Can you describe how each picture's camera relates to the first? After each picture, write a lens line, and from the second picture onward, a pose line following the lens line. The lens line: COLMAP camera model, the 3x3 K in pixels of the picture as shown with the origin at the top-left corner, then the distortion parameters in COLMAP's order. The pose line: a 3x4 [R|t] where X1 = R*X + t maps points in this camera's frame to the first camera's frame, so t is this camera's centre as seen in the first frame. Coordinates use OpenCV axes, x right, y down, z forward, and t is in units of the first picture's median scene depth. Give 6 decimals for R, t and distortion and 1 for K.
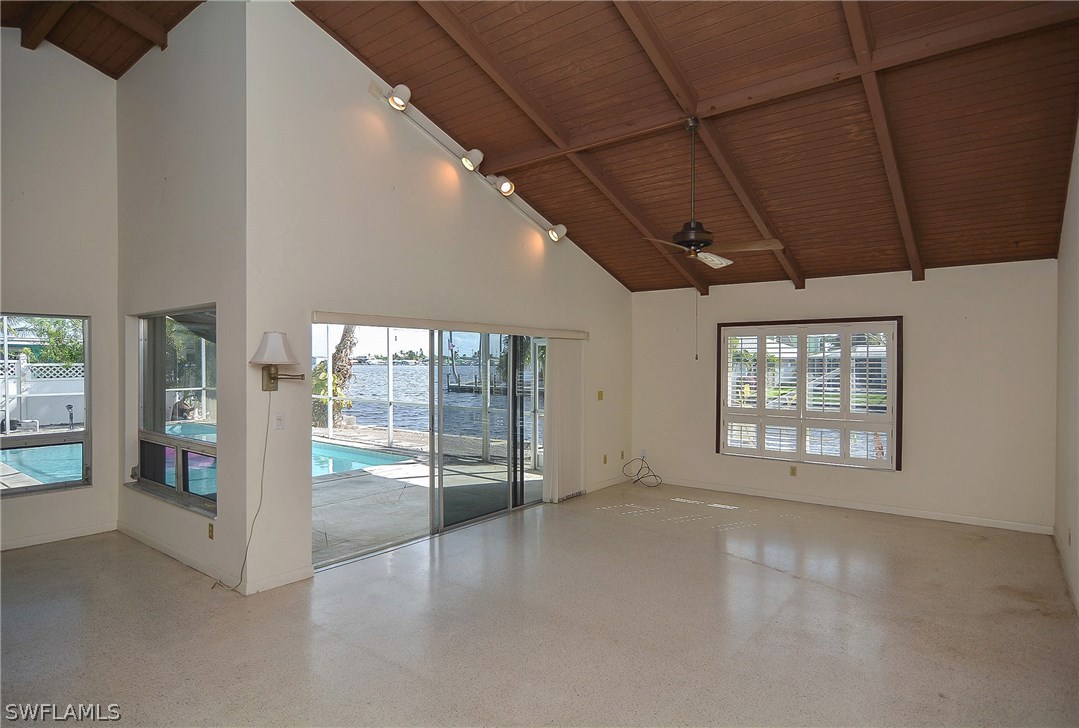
lens RADIAL K [[608.4, 0, 539.5], [0, 608.4, 364.0], [0, 0, 1]] dist [0.002519, -0.001269]
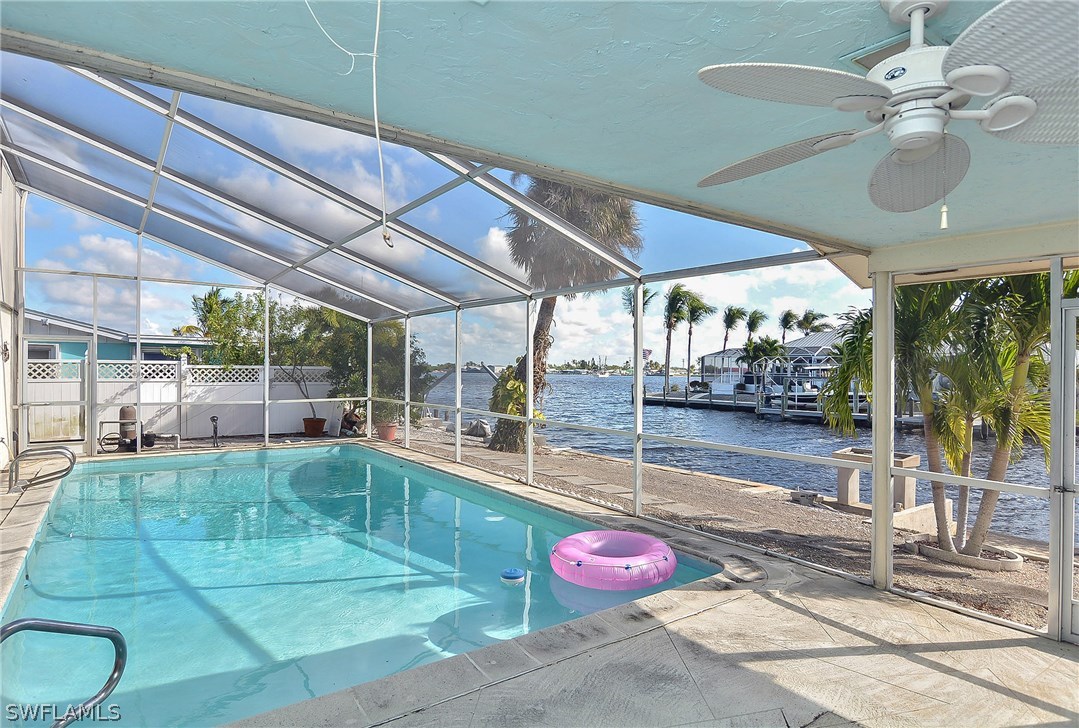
lens RADIAL K [[610.6, 0, 553.2], [0, 610.6, 366.9], [0, 0, 1]] dist [-0.005364, -0.001980]
pose [[0.967313, 0.008973, -0.253427, -0.118401], [-0.011981, 0.999875, -0.010327, 0.004399], [0.253302, 0.013026, 0.967299, 0.287985]]
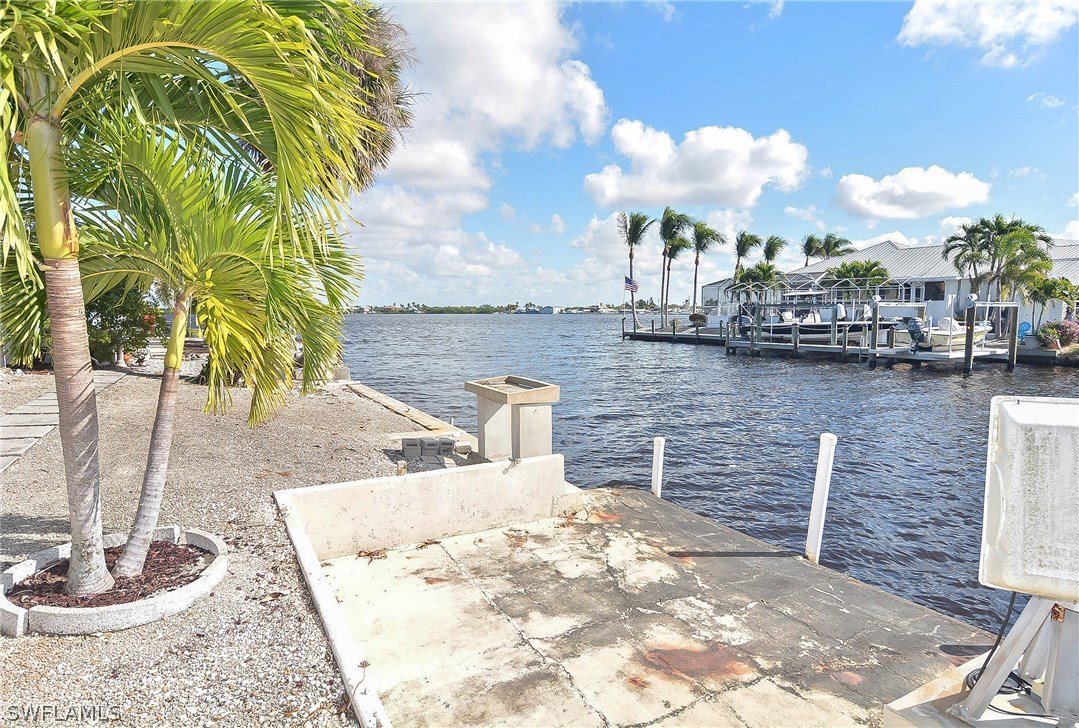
lens RADIAL K [[610.6, 0, 553.2], [0, 610.6, 366.9], [0, 0, 1]] dist [-0.005364, -0.001980]
pose [[0.937406, 0.029586, -0.346980, 0.204881], [0.000801, 0.996199, 0.087108, 0.034280], [0.348238, -0.081934, 0.933819, 0.582731]]
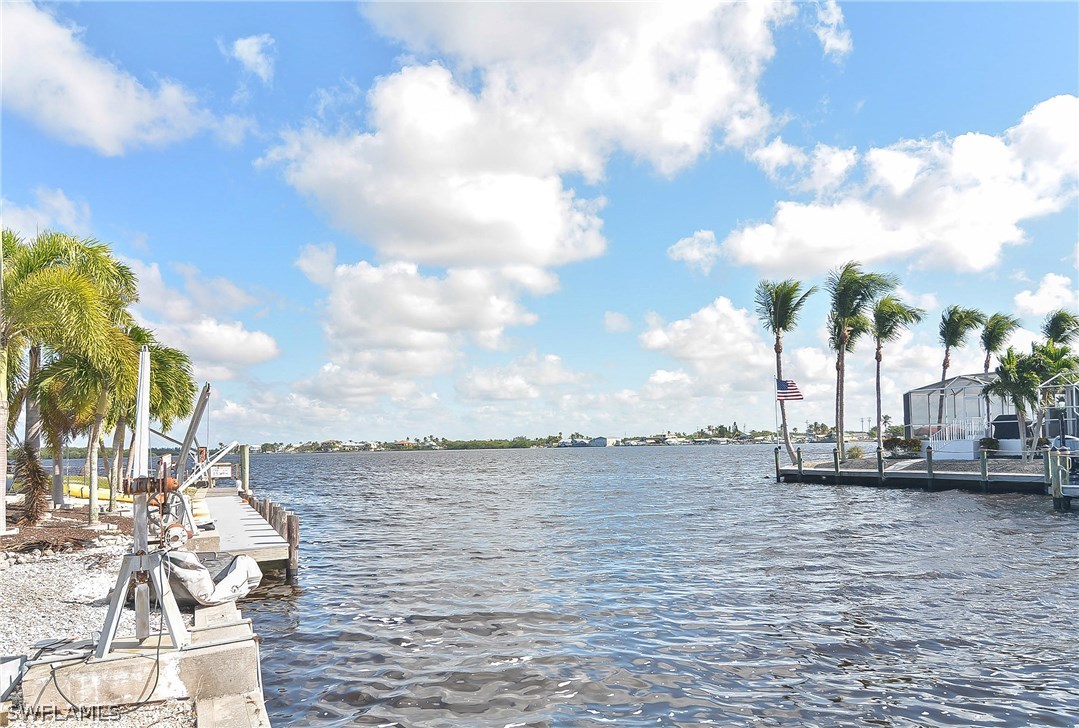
lens RADIAL K [[773.9, 0, 537.9], [0, 773.9, 423.7], [0, 0, 1]] dist [0.004983, 0.000466]
pose [[0.903383, -0.032836, -0.427576, -0.182563], [0.021724, 0.999288, -0.030842, 0.043922], [0.428284, 0.018573, 0.903453, 1.139171]]
